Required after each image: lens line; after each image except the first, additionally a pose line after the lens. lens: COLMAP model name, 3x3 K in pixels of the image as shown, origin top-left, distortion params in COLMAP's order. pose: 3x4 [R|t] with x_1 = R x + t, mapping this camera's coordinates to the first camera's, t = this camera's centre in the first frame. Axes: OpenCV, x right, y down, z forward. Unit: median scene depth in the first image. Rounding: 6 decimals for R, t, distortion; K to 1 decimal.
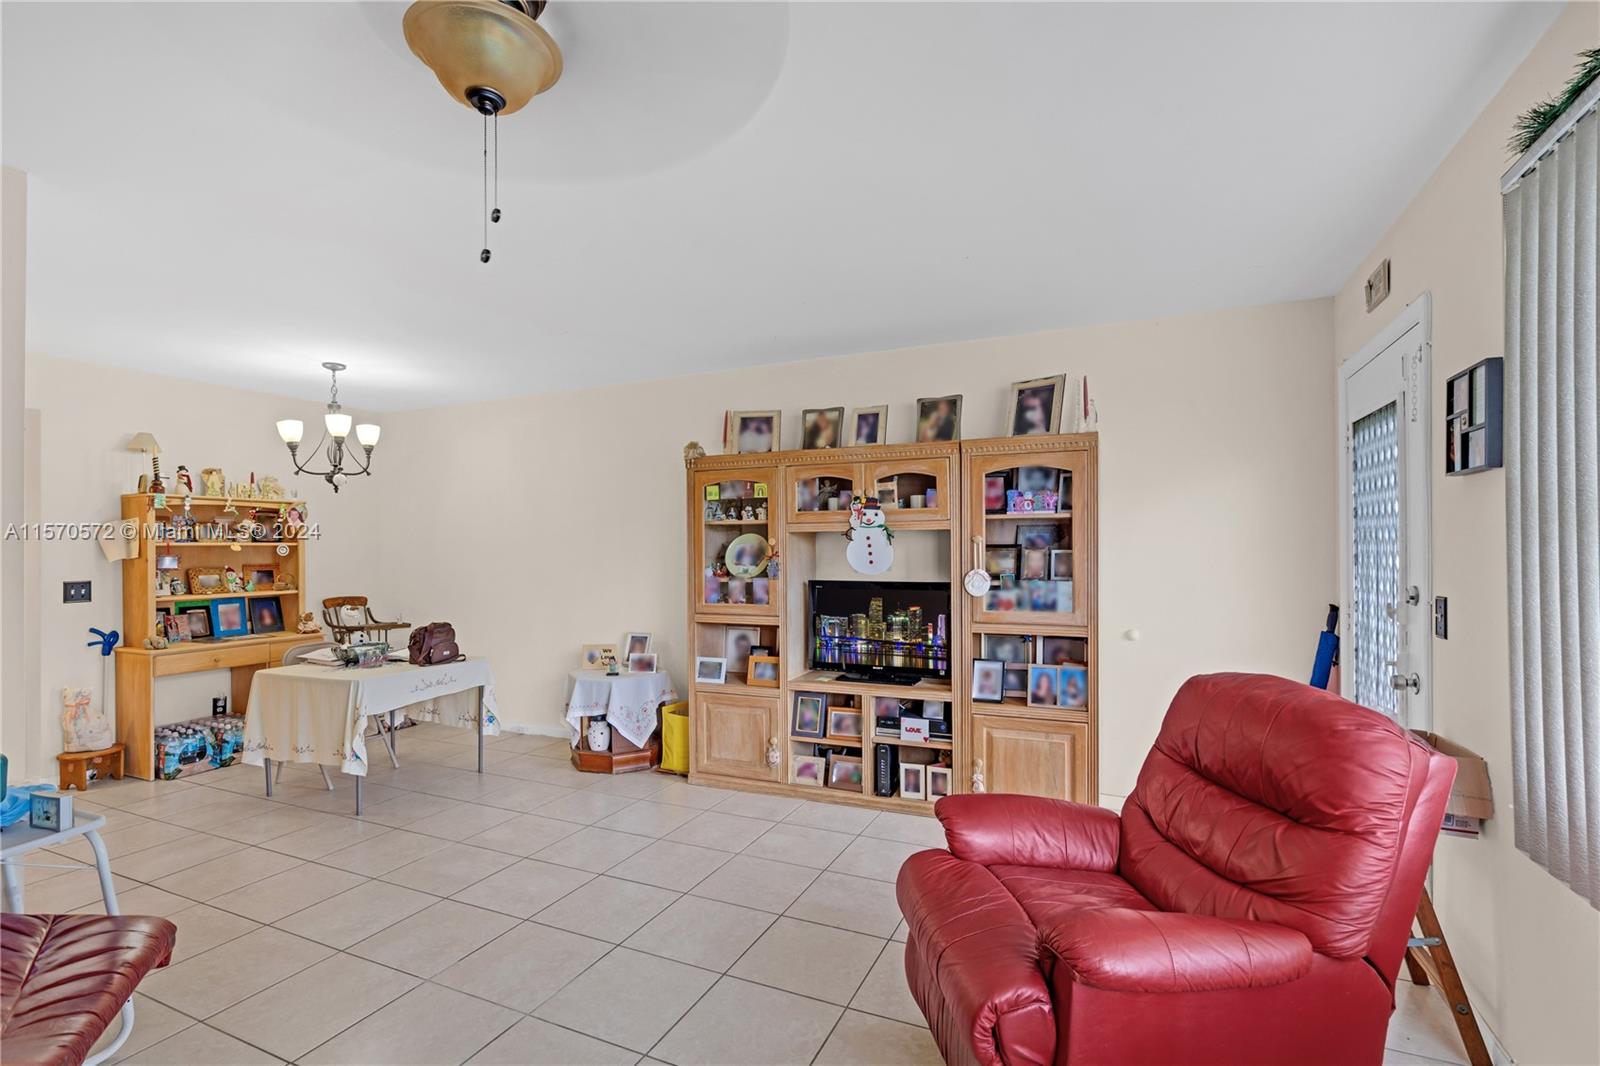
lens RADIAL K [[727.2, 0, 802.5], [0, 727.2, 542.5], [0, 0, 1]] dist [0.002024, 0.000138]
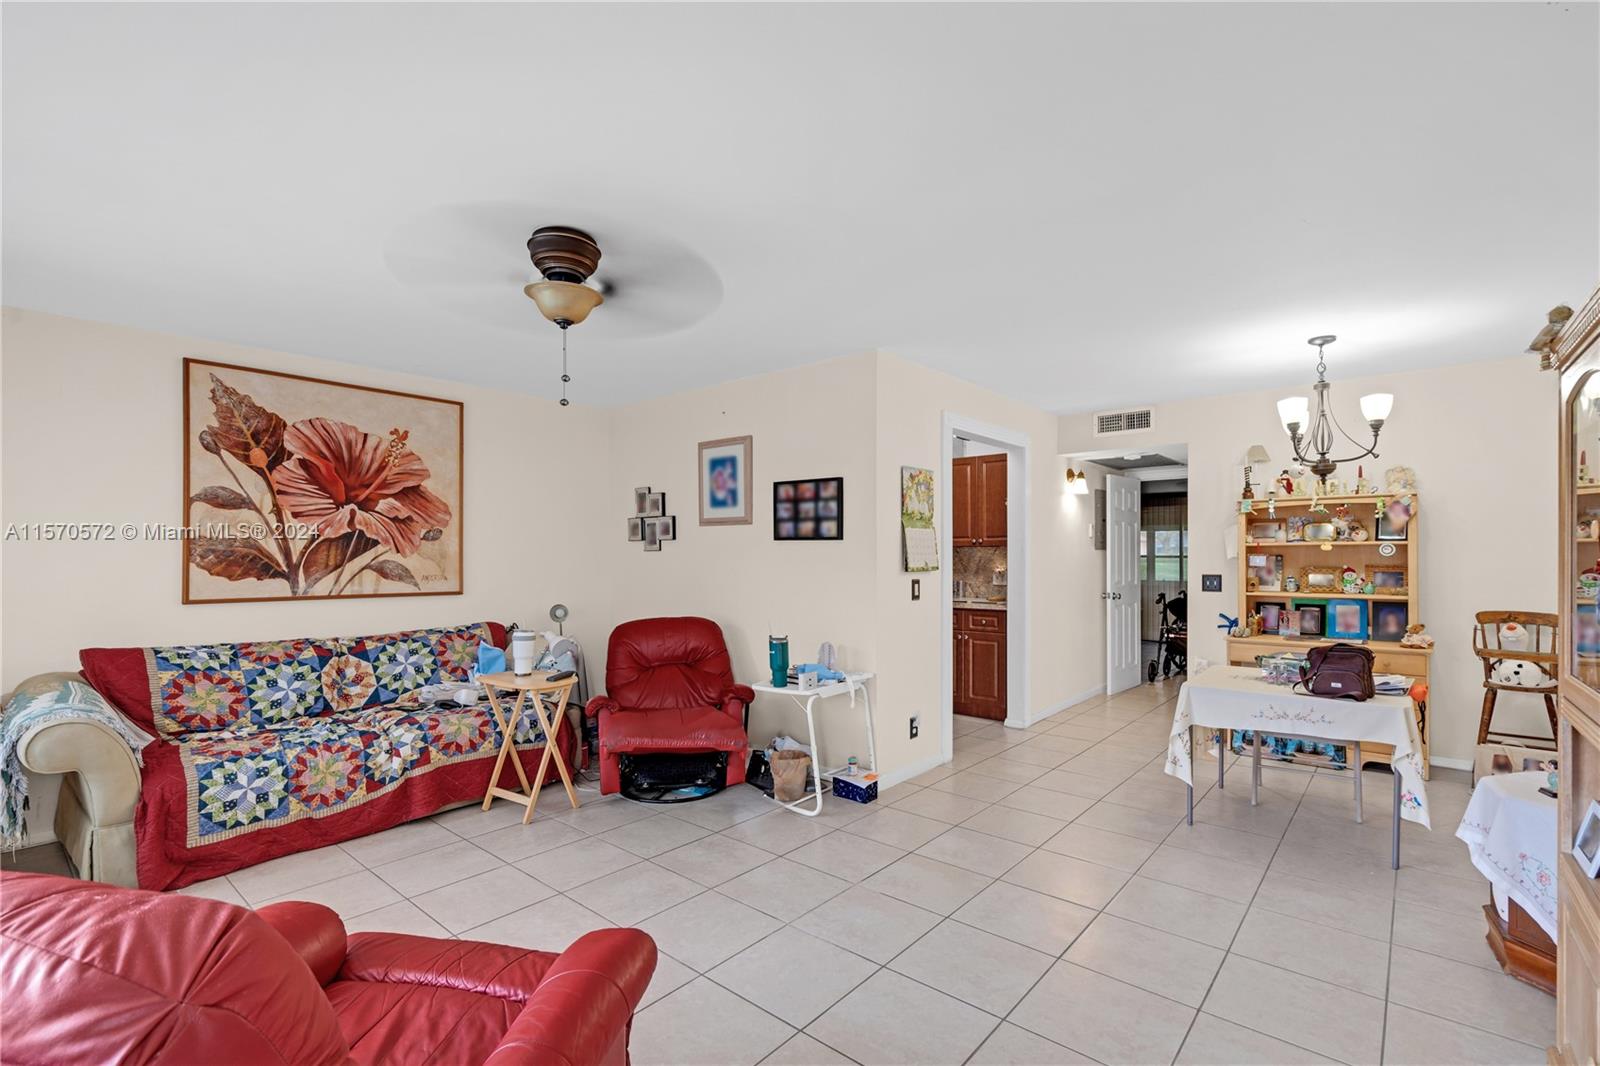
lens RADIAL K [[727.2, 0, 799.3], [0, 727.2, 549.5], [0, 0, 1]] dist [0.002024, 0.000138]
pose [[-0.271060, 0.000954, -0.962562, 0.357811], [0.011273, 0.999934, -0.002183, 0.004664], [0.962496, -0.011443, -0.271053, 0.599394]]
